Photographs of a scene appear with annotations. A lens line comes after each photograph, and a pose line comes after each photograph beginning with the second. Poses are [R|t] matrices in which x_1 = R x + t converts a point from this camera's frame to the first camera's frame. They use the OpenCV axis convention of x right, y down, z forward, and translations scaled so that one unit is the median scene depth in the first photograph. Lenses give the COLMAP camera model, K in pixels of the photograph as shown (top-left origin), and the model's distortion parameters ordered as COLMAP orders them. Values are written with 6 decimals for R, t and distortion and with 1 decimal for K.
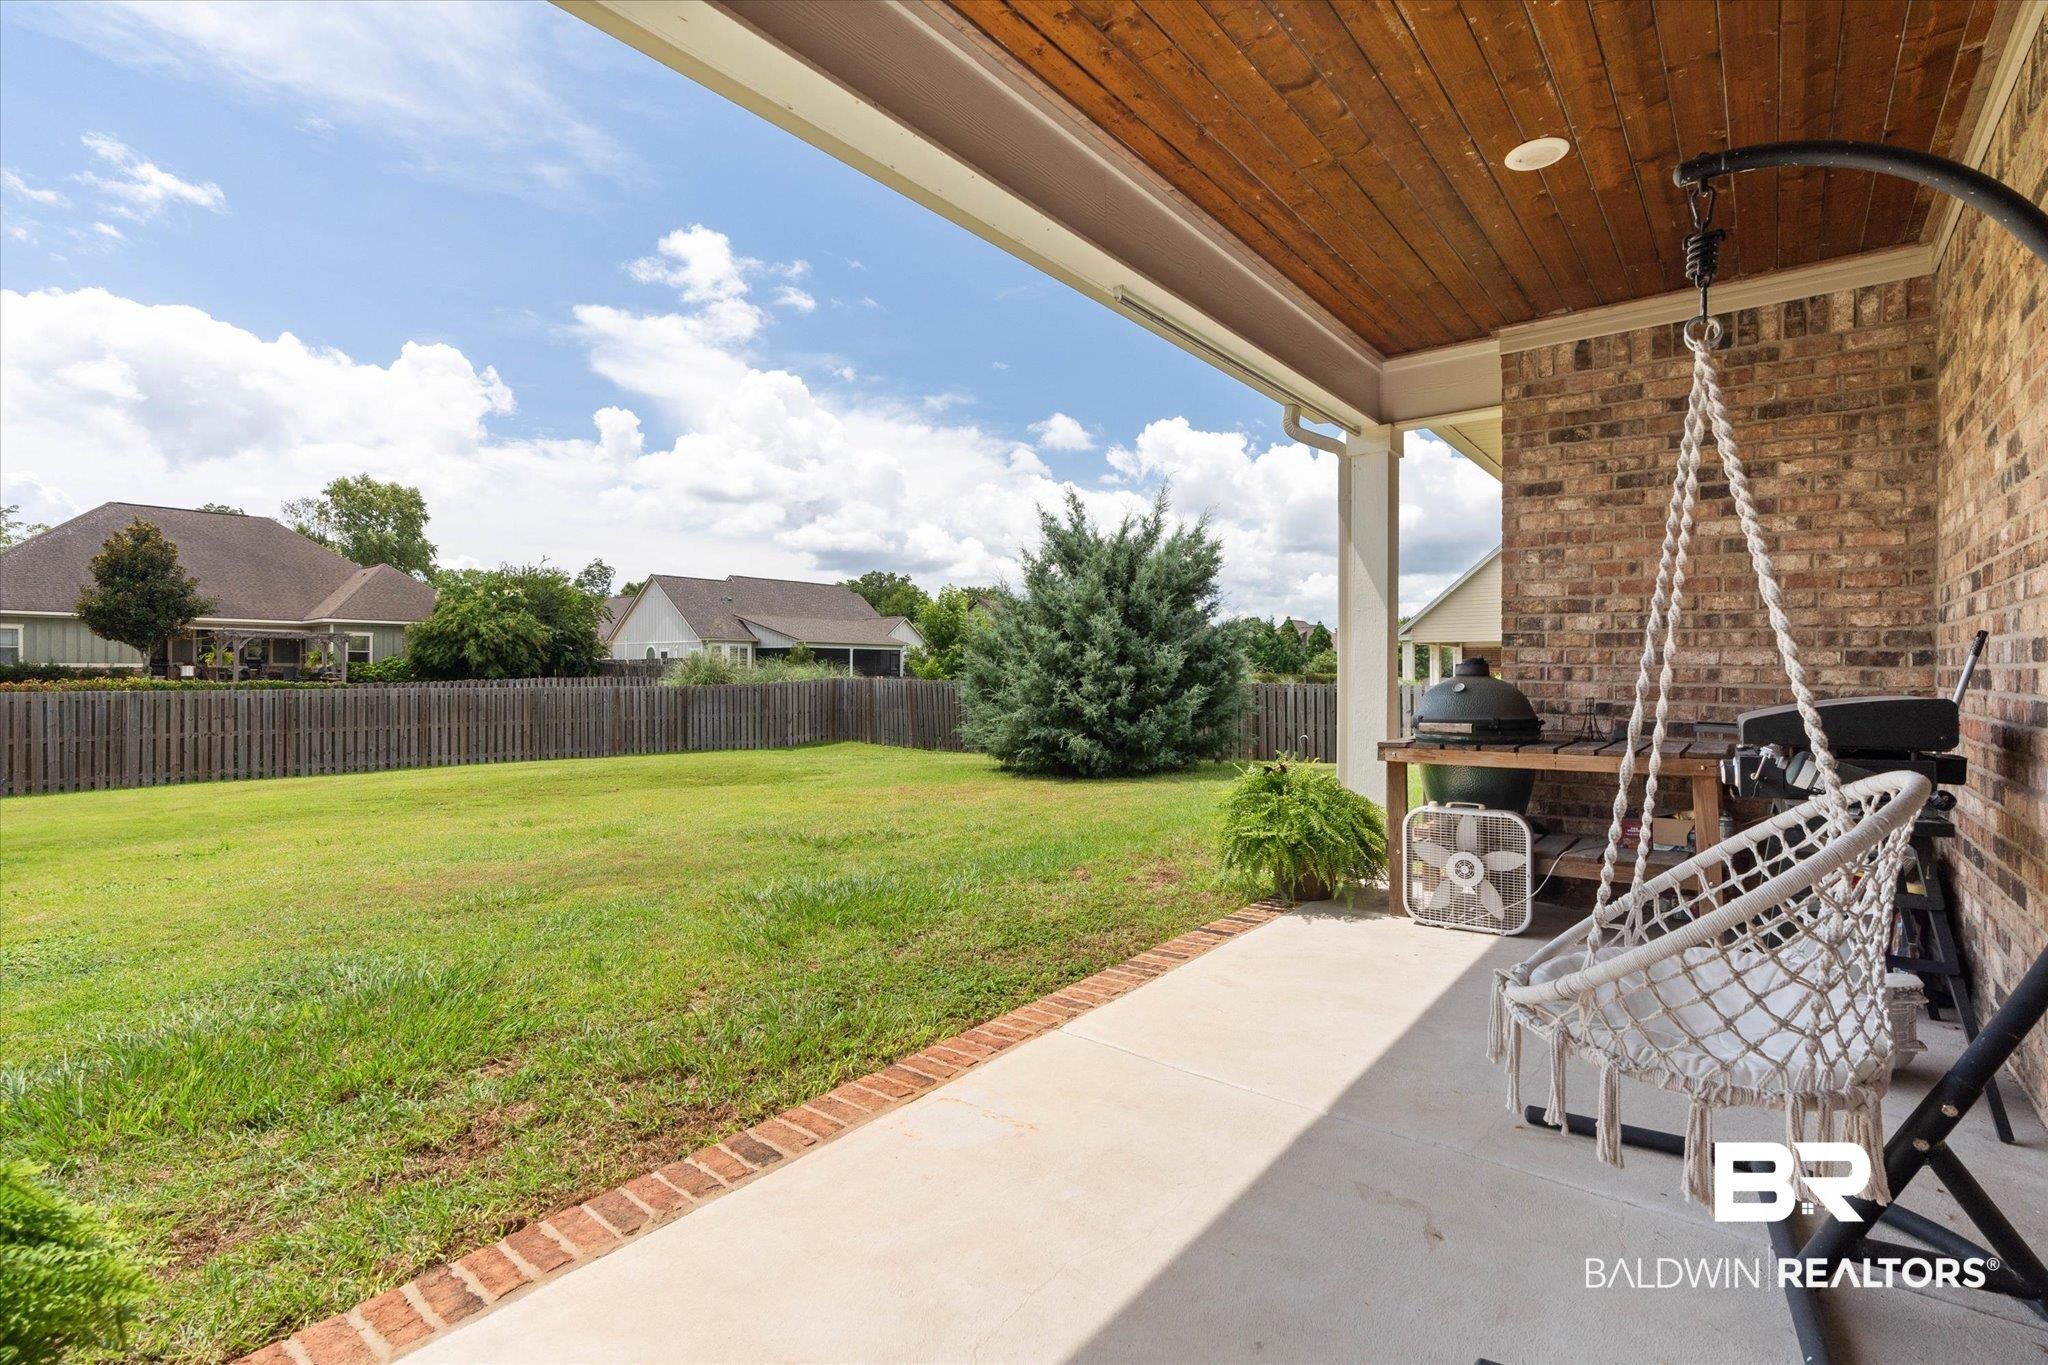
lens RADIAL K [[934.8, 0, 1024.0], [0, 934.8, 682.5], [0, 0, 1]] dist [0.000268, 0.000051]
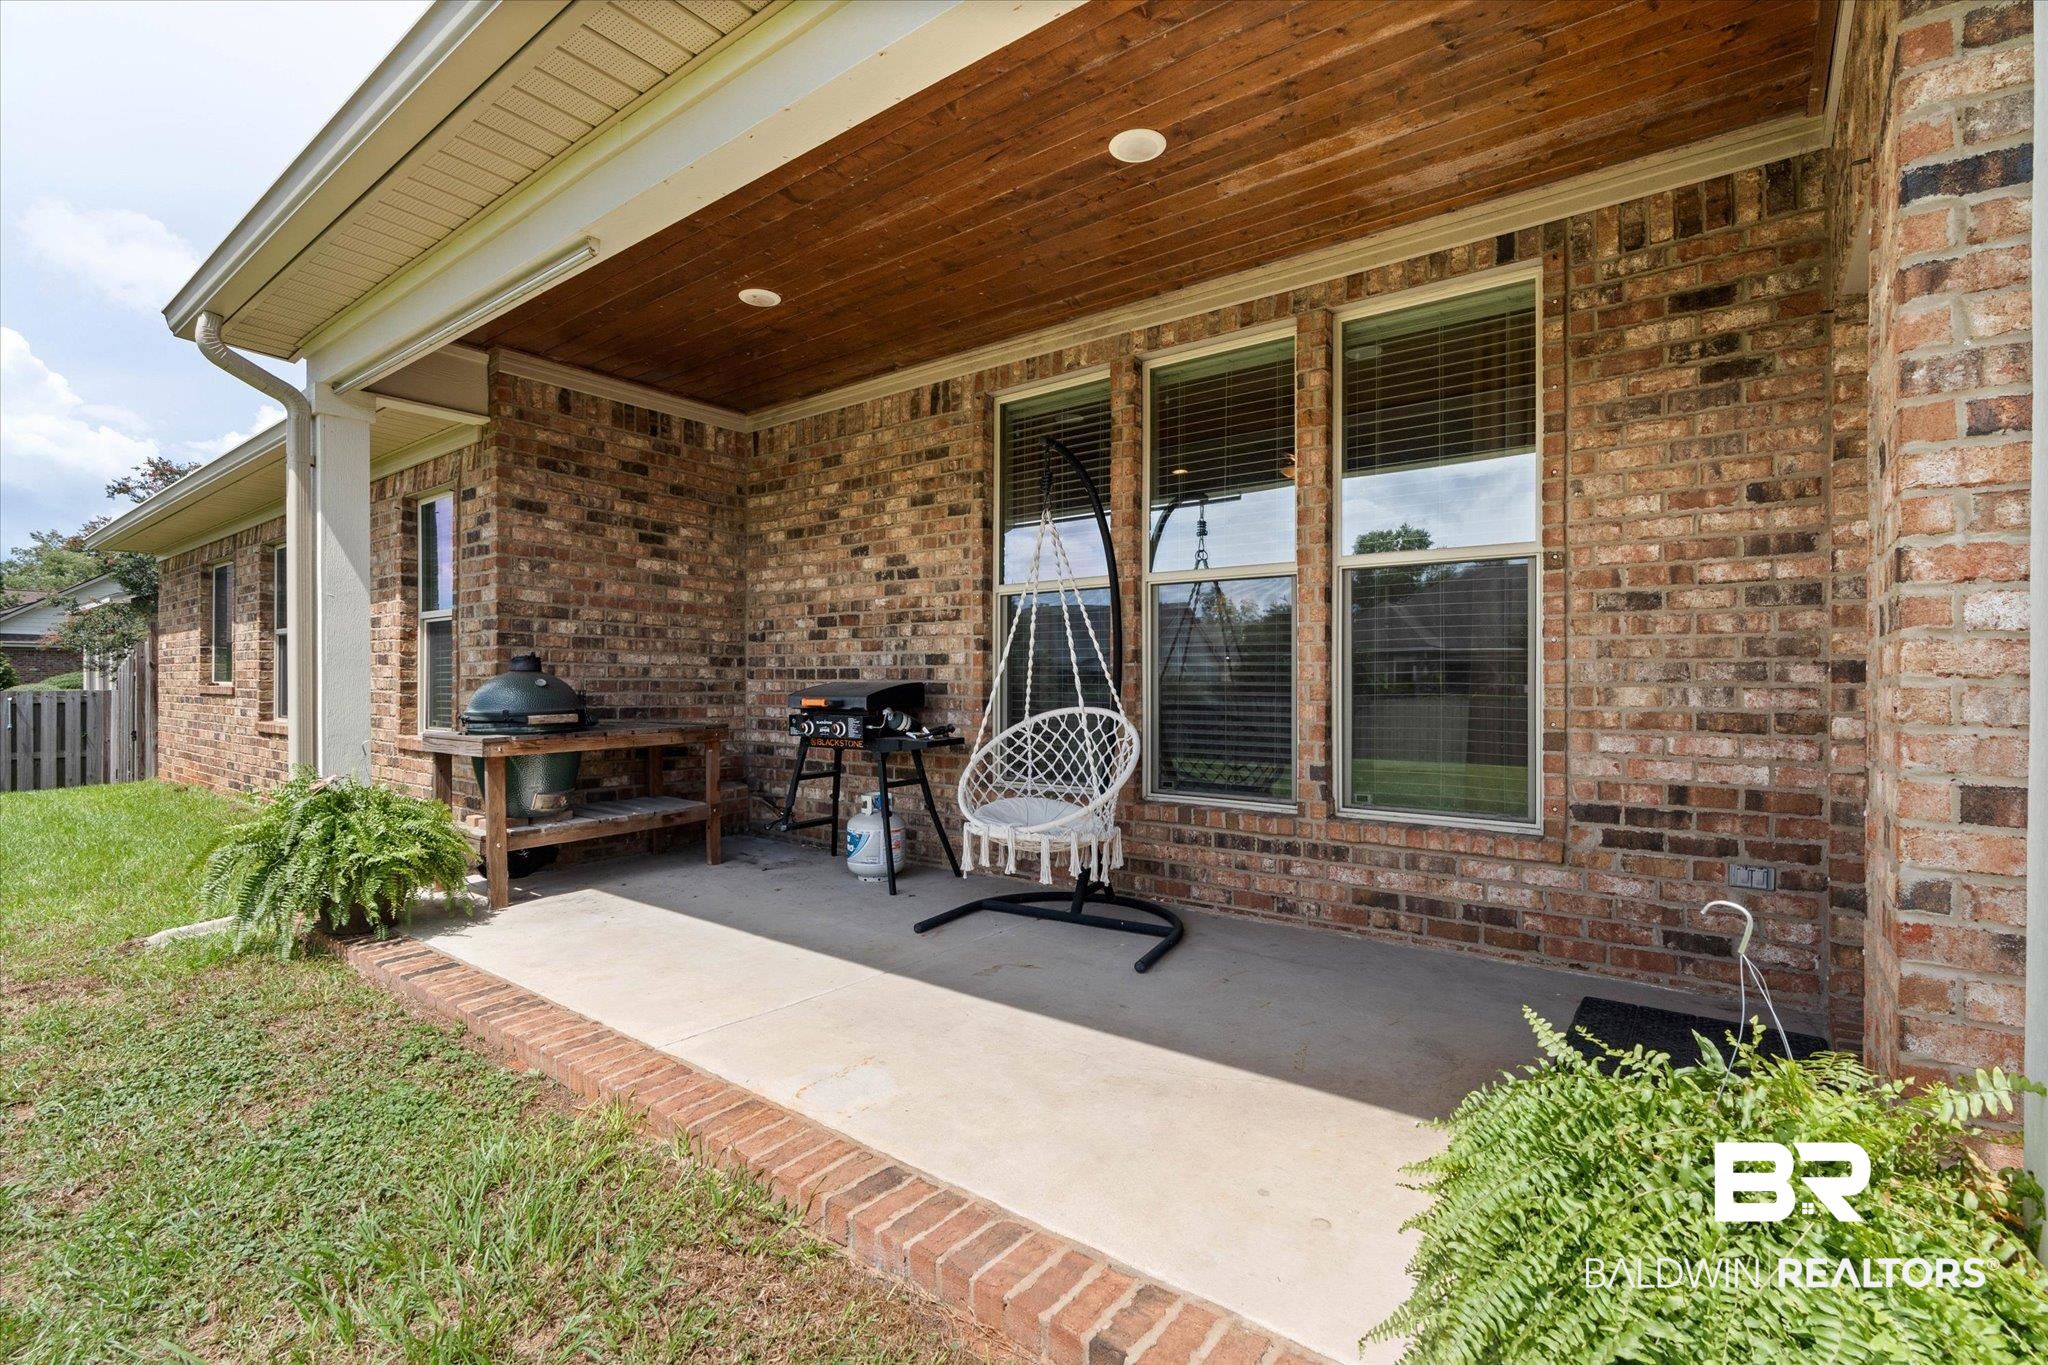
lens RADIAL K [[934.8, 0, 1024.0], [0, 934.8, 682.5], [0, 0, 1]] dist [0.000268, 0.000051]
pose [[-0.007995, -0.003167, 0.999963, -0.636011], [0.011848, 0.999924, 0.003261, 0.009638], [-0.999898, 0.011873, -0.007957, 0.460473]]
